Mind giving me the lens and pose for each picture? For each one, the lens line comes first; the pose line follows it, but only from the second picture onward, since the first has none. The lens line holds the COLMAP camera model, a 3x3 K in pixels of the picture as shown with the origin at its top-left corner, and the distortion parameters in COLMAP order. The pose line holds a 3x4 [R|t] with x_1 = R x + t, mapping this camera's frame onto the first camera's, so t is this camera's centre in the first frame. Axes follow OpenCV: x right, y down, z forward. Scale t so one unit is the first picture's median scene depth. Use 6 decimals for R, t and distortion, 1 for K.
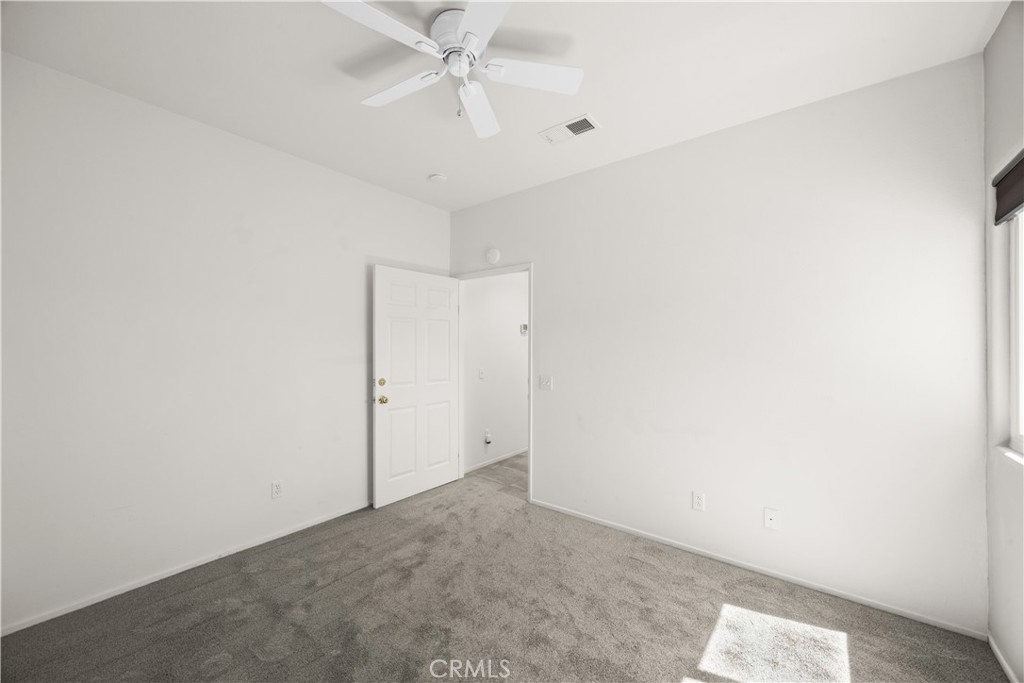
lens RADIAL K [[389.3, 0, 516.3], [0, 389.3, 345.4], [0, 0, 1]] dist [-0.000090, 0.000095]
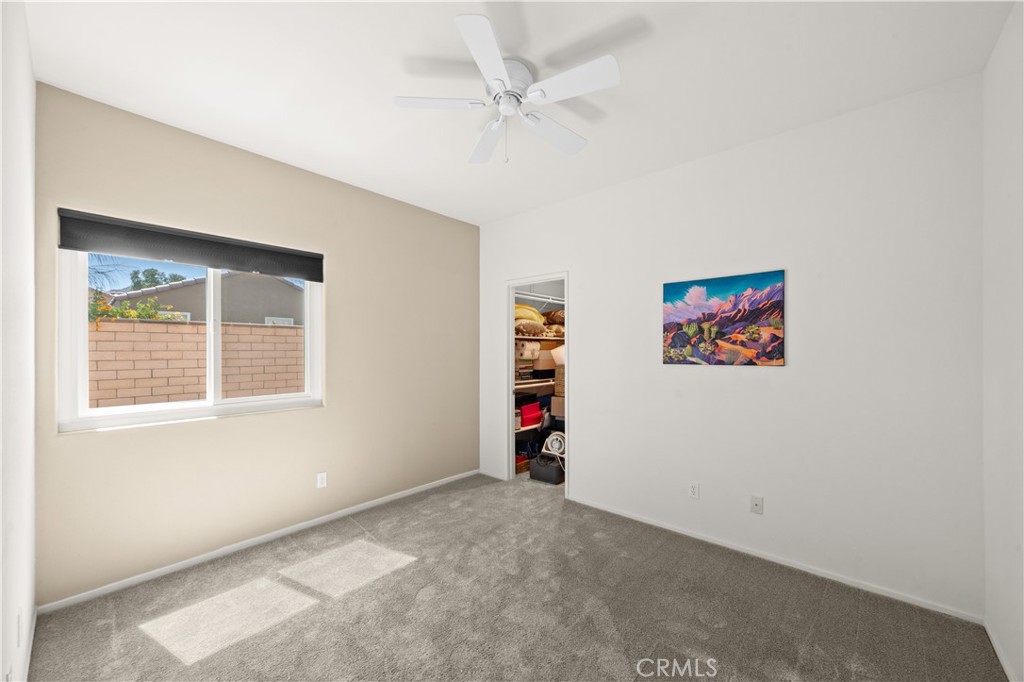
lens RADIAL K [[389.3, 0, 516.3], [0, 389.3, 344.9], [0, 0, 1]] dist [-0.000090, 0.000095]
pose [[-0.997938, 0.001789, 0.064154, -0.151758], [0.000773, 0.999874, -0.015855, 0.008298], [-0.064174, -0.015773, -0.997814, 1.374481]]
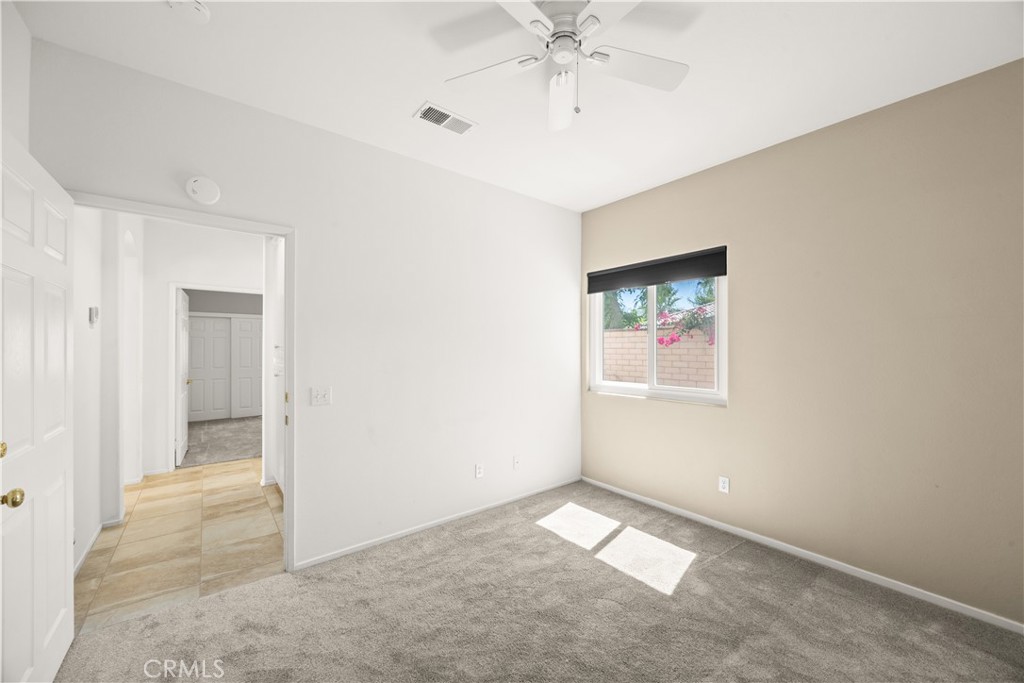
lens RADIAL K [[389.3, 0, 516.3], [0, 389.3, 345.4], [0, 0, 1]] dist [-0.000090, 0.000095]
pose [[0.240130, 0.002547, 0.970737, -0.699063], [0.003366, 0.999988, -0.003457, 0.001375], [-0.970735, 0.004097, 0.240119, 0.559374]]
